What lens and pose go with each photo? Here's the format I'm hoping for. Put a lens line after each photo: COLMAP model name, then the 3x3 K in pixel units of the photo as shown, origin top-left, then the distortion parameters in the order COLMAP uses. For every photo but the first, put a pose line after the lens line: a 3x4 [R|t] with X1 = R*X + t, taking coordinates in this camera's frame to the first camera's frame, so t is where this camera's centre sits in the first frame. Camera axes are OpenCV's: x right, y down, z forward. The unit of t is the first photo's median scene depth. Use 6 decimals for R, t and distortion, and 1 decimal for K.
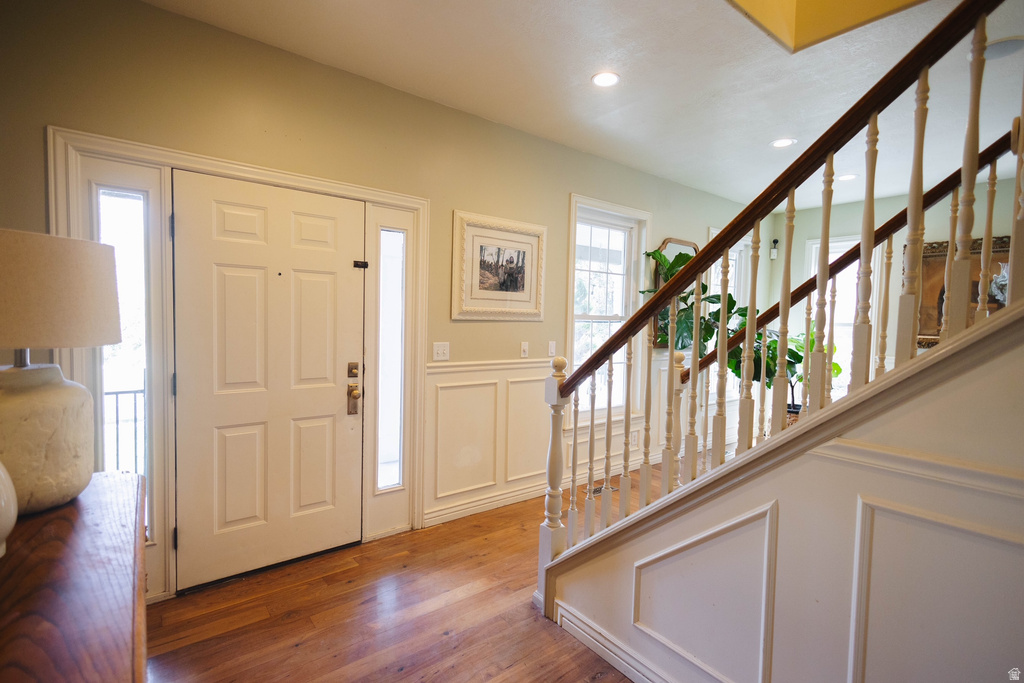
lens RADIAL K [[475.5, 0, 512.0], [0, 475.5, 341.5], [0, 0, 1]] dist [0.002775, -0.000067]
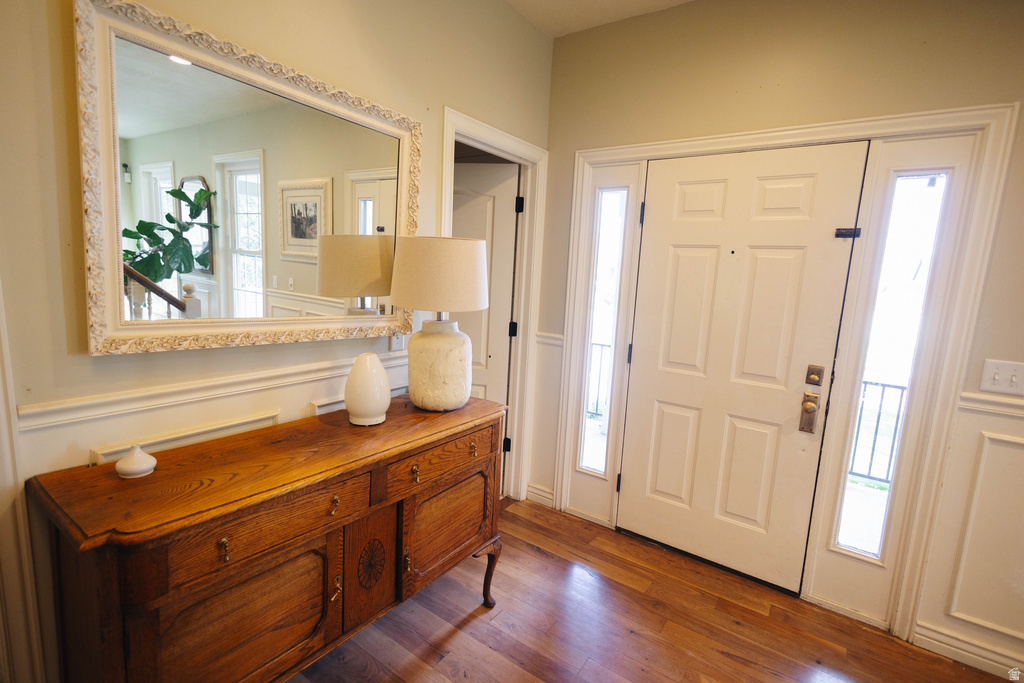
lens RADIAL K [[475.5, 0, 512.0], [0, 475.5, 341.5], [0, 0, 1]] dist [0.002775, -0.000067]
pose [[0.286221, 0.134153, -0.948726, 0.243248], [-0.092515, 0.989393, 0.111992, -0.034126], [0.953687, 0.055717, 0.295596, 0.319013]]
